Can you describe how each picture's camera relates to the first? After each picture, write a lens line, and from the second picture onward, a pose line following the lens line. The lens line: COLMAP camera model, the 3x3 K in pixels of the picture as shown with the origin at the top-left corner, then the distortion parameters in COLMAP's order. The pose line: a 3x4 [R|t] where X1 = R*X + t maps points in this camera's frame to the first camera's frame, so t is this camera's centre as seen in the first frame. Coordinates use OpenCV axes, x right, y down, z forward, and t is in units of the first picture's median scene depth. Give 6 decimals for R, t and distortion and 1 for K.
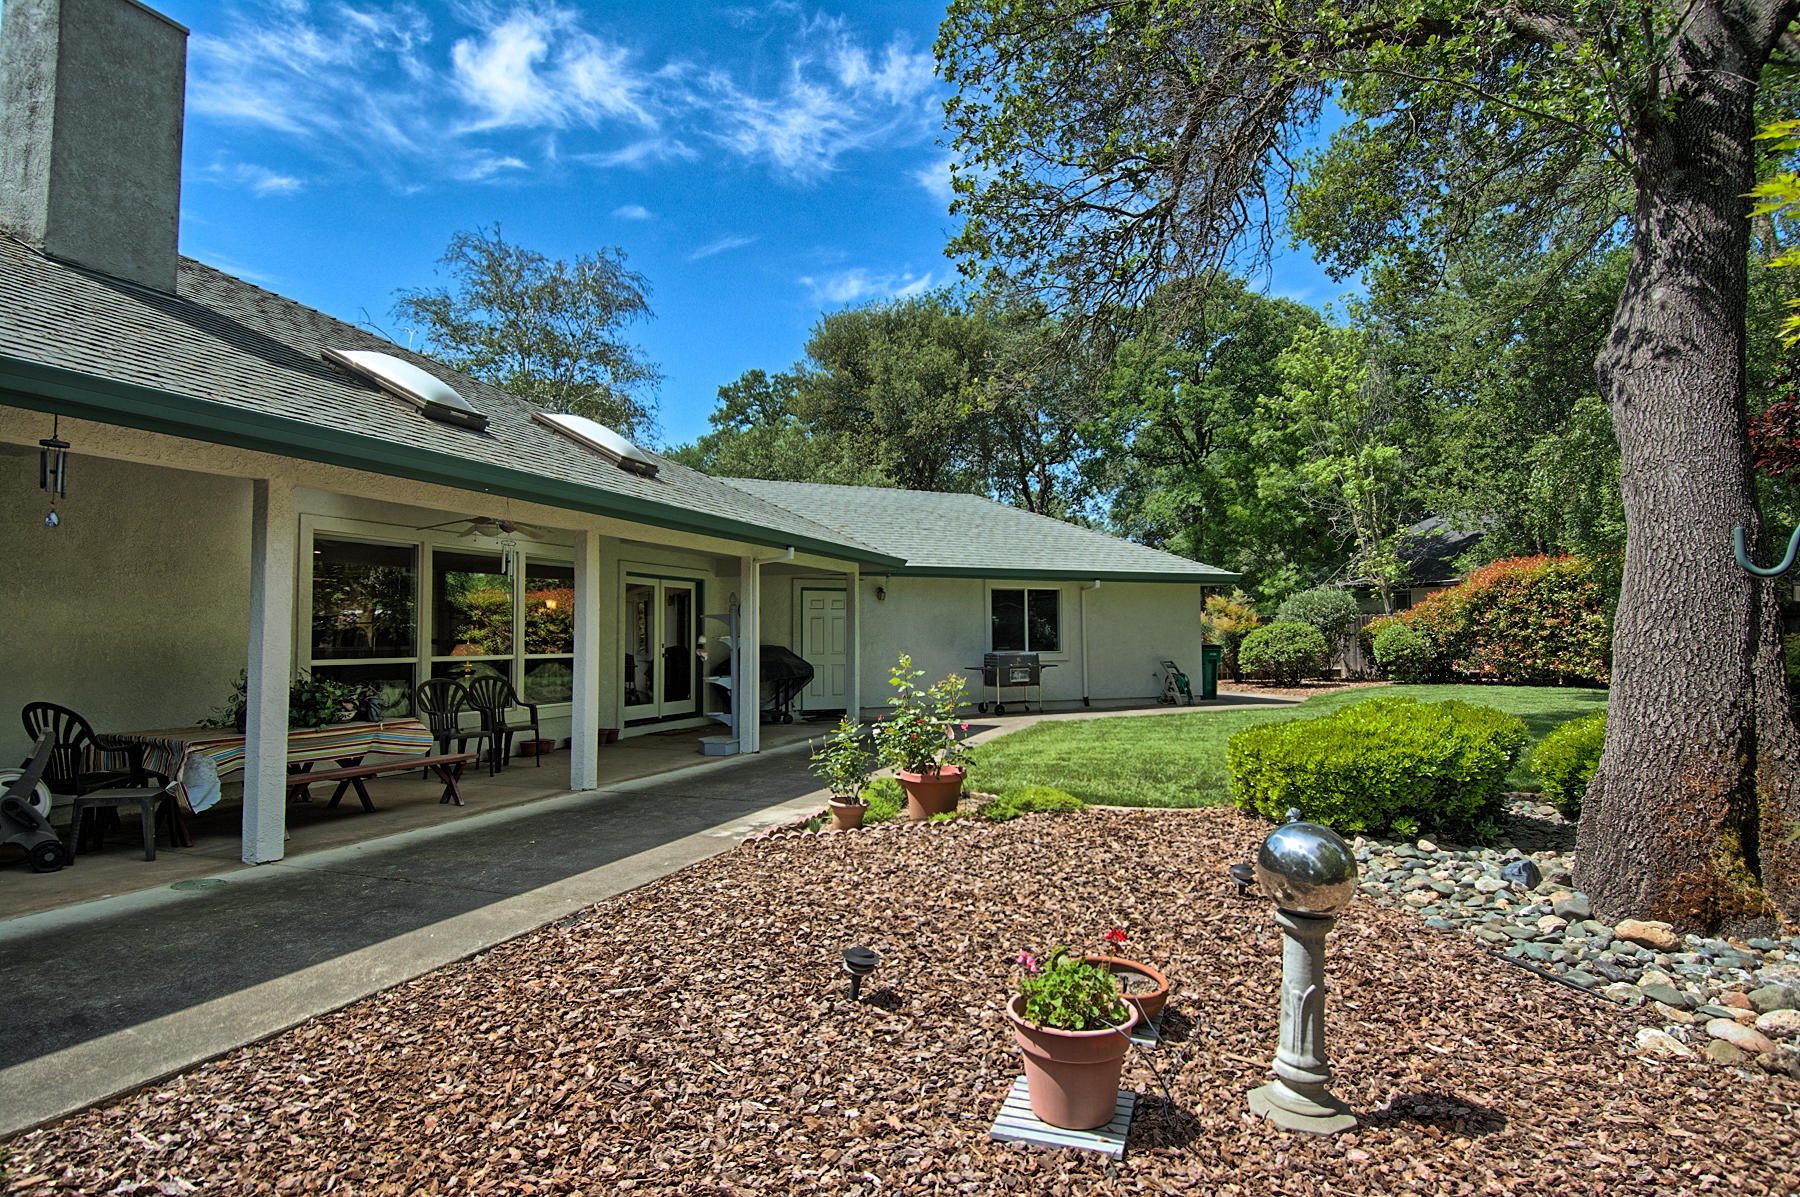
lens RADIAL K [[960.0, 0, 908.9], [0, 960.0, 589.1], [0, 0, 1]] dist [0.035472, -0.047904]
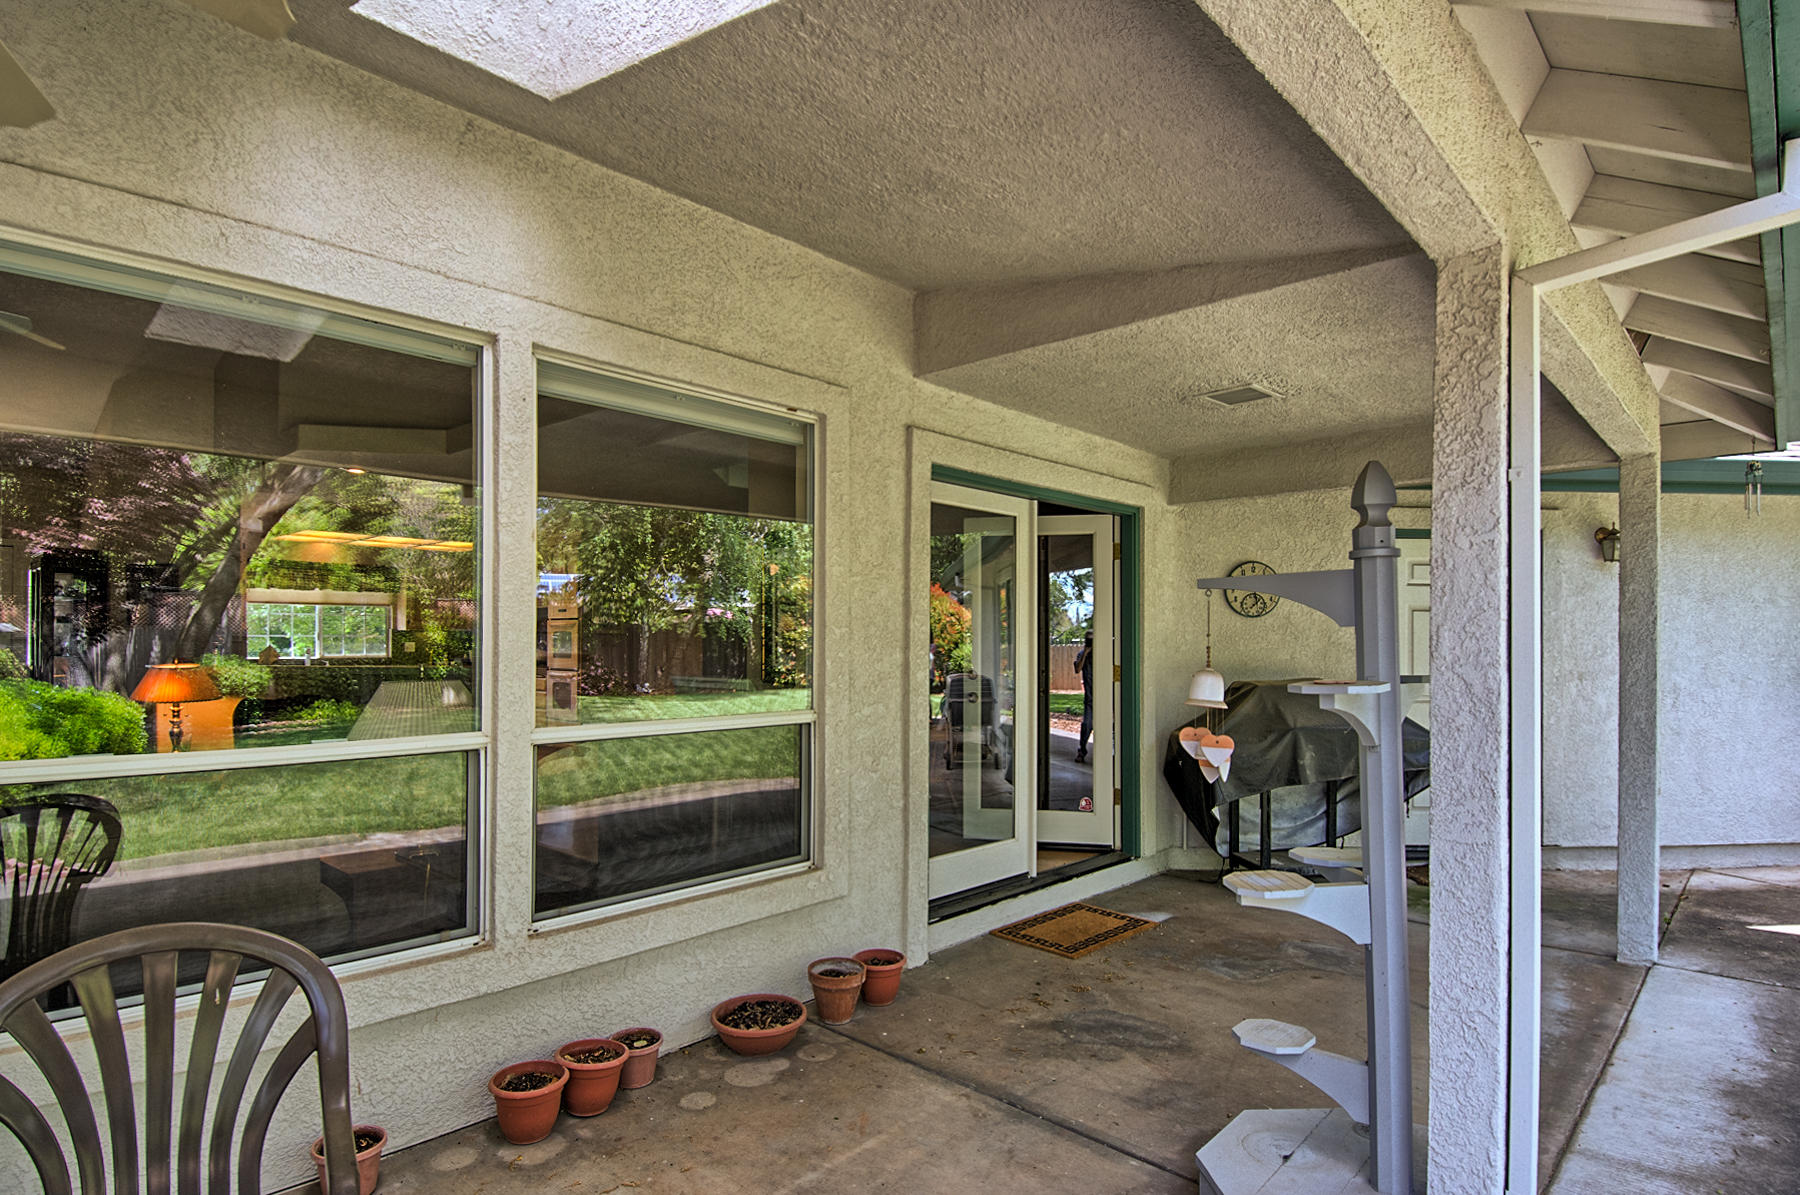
lens RADIAL K [[957.0, 0, 899.4], [0, 957.0, 635.4], [0, 0, 1]] dist [0.000503, -0.027328]
pose [[0.919377, 0.002522, -0.393369, -0.095454], [0.014266, 0.999108, 0.039748, 0.015172], [0.393119, -0.042155, 0.918521, 0.383723]]
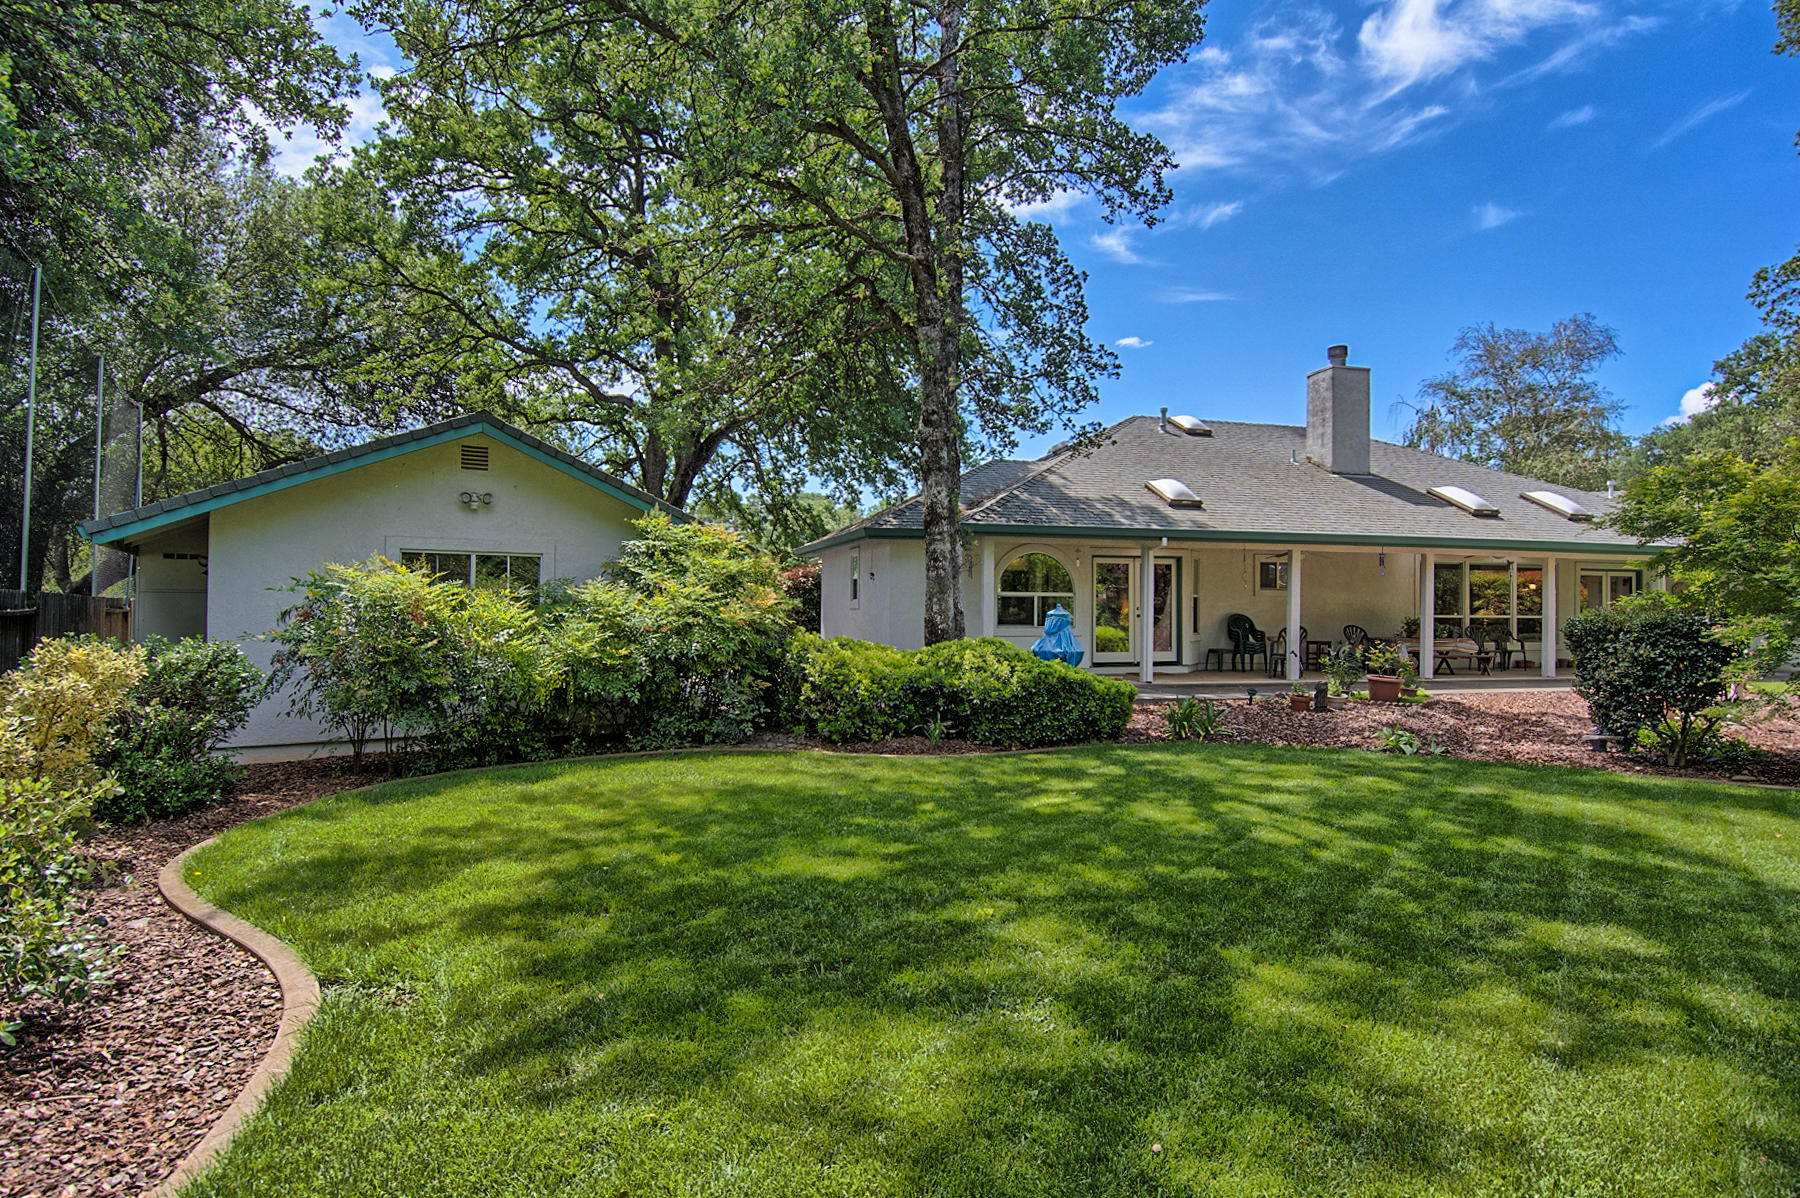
lens RADIAL K [[936.9, 0, 900.0], [0, 936.9, 599.0], [0, 0, 1]] dist [0.006088, -0.000986]
pose [[0.590975, 0.000839, -0.806689, 0.180357], [0.032528, 0.999161, 0.024869, -0.024470], [0.806034, -0.040937, 0.590452, -0.537637]]
